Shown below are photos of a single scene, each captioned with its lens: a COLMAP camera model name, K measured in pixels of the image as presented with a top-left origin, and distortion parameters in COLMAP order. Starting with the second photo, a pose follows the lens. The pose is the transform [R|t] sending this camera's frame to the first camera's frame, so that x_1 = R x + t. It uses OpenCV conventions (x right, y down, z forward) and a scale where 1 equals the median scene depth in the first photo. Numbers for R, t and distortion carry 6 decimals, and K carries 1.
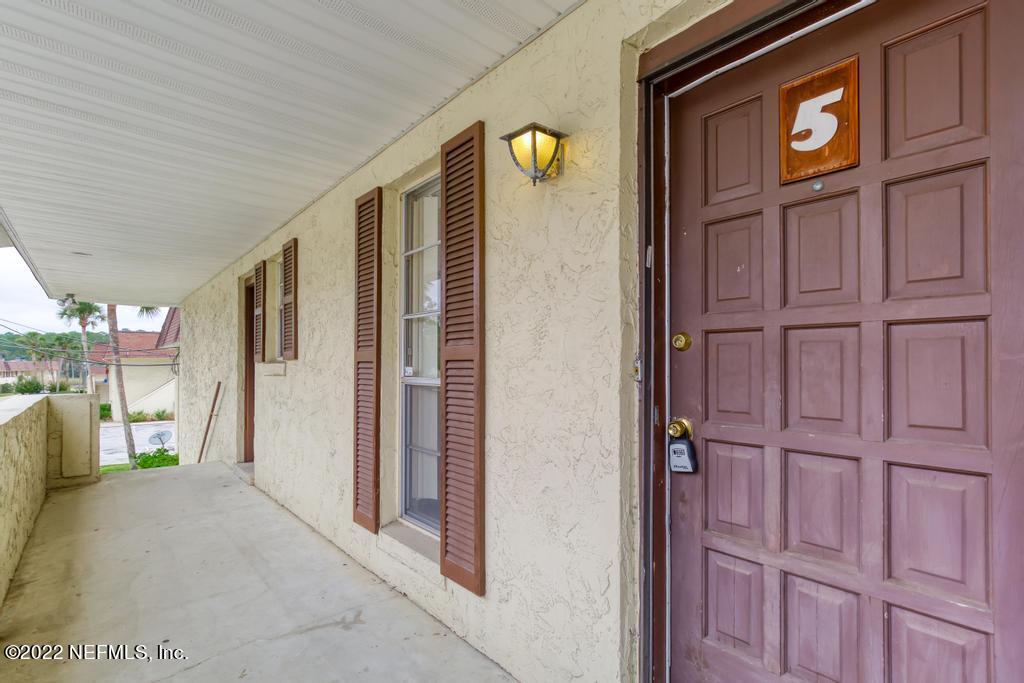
lens RADIAL K [[477.4, 0, 512.0], [0, 477.4, 350.7], [0, 0, 1]] dist [0.004010, 0.000044]
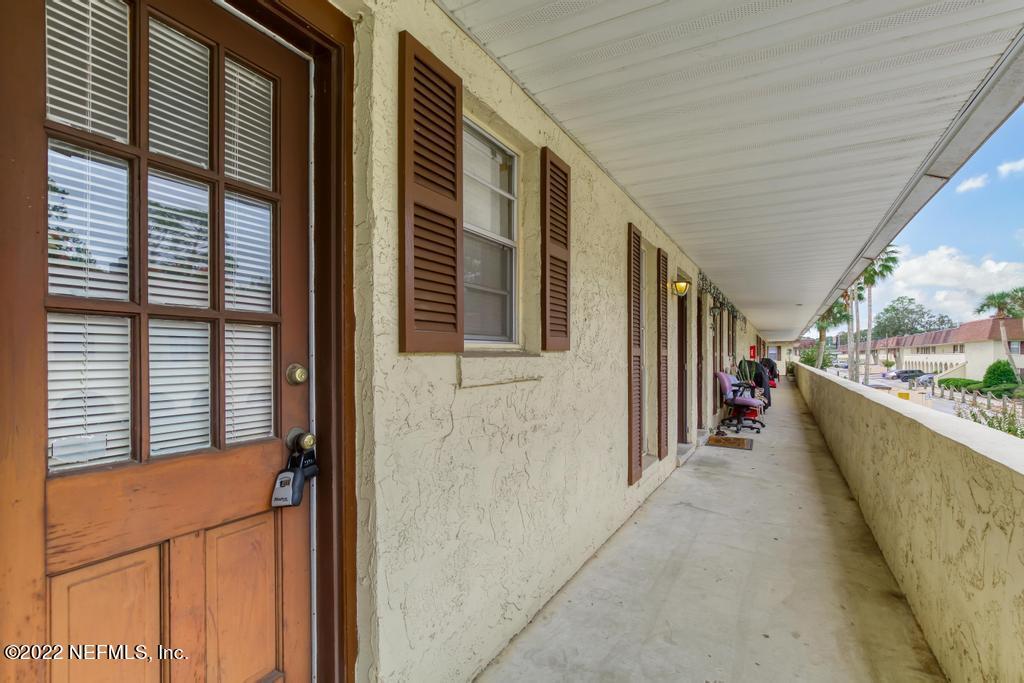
lens RADIAL K [[477.4, 0, 512.0], [0, 477.4, 350.7], [0, 0, 1]] dist [0.004010, 0.000044]
pose [[-0.329487, 0.008550, 0.944121, -1.346631], [-0.028472, 0.999414, -0.018987, 0.041243], [-0.943731, -0.033137, -0.329051, 1.650218]]
